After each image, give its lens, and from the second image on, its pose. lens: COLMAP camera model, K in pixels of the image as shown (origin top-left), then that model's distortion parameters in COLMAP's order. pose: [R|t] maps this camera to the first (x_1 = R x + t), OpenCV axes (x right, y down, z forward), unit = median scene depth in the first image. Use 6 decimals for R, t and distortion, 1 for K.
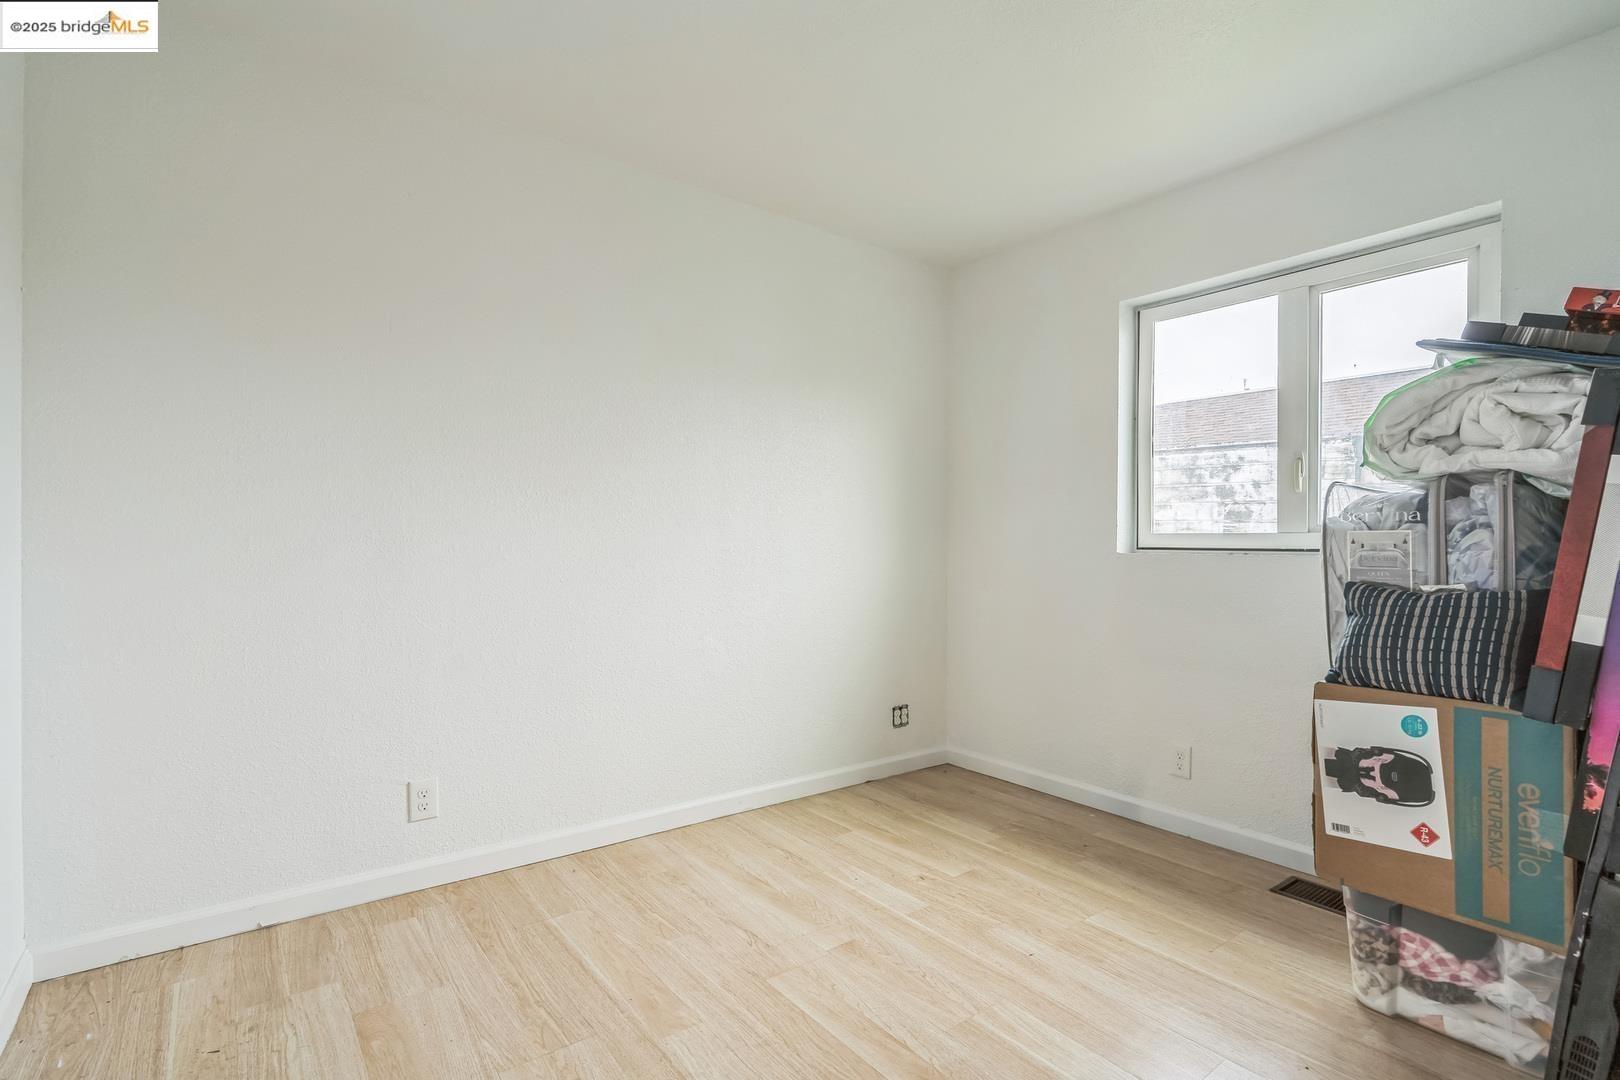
lens RADIAL K [[765.2, 0, 803.0], [0, 765.2, 557.6], [0, 0, 1]] dist [-0.000667, -0.000183]
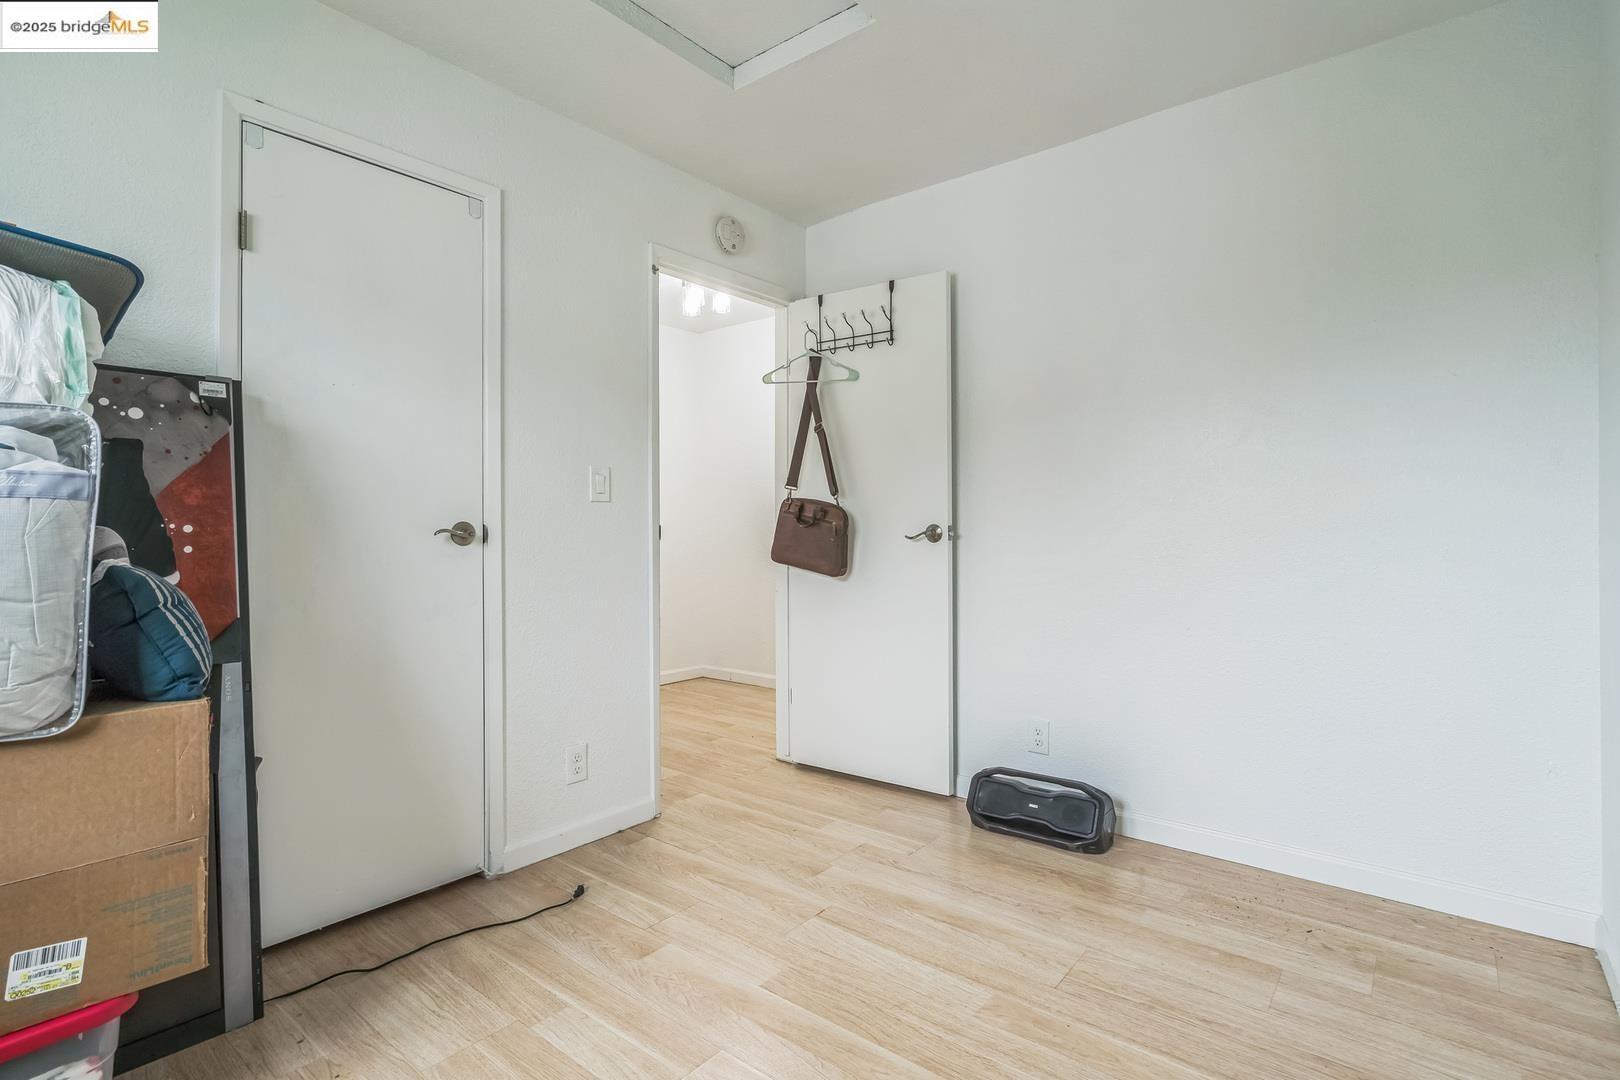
lens RADIAL K [[772.8, 0, 812.5], [0, 772.8, 527.6], [0, 0, 1]] dist [-0.001002, -0.000445]
pose [[-0.972156, -0.007912, -0.234200, 0.286809], [-0.009810, 0.999928, 0.006940, -0.012872], [0.234128, 0.009044, -0.972164, 1.817087]]
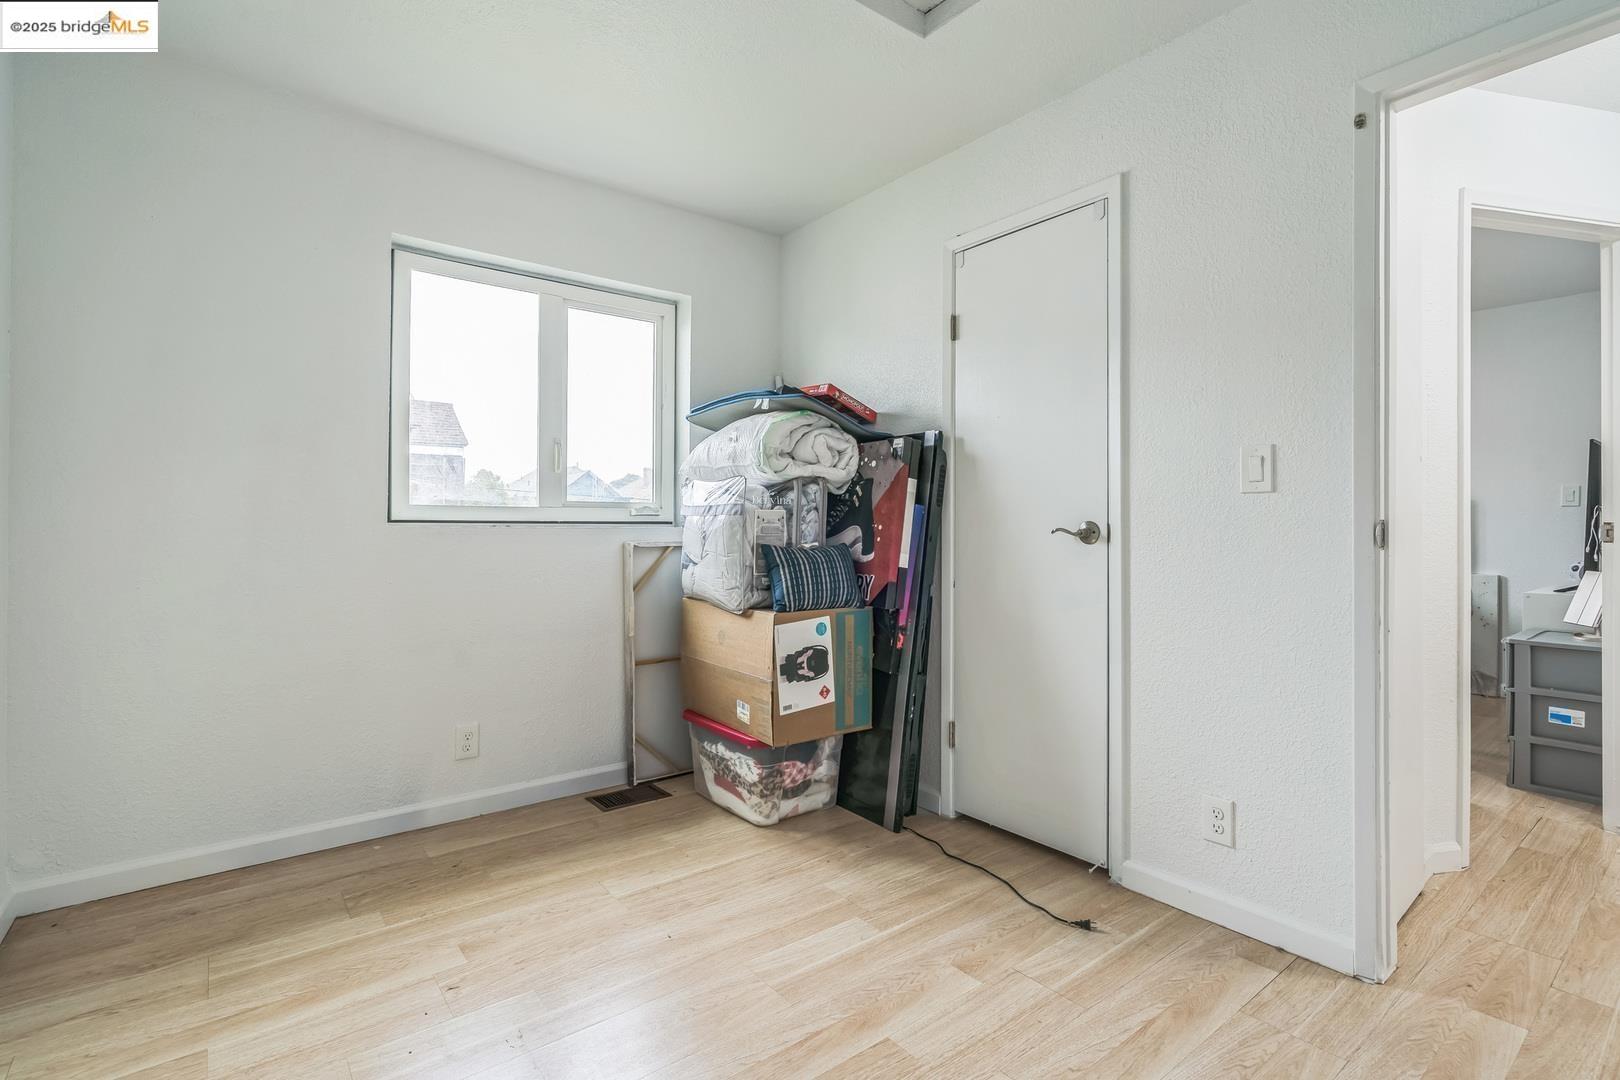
lens RADIAL K [[772.8, 0, 812.5], [0, 772.8, 527.6], [0, 0, 1]] dist [-0.001002, -0.000445]
pose [[-0.018190, -0.015201, 0.999719, -0.778345], [0.011817, 0.999811, 0.015418, -0.023052], [-0.999765, 0.012094, -0.018006, 0.932504]]
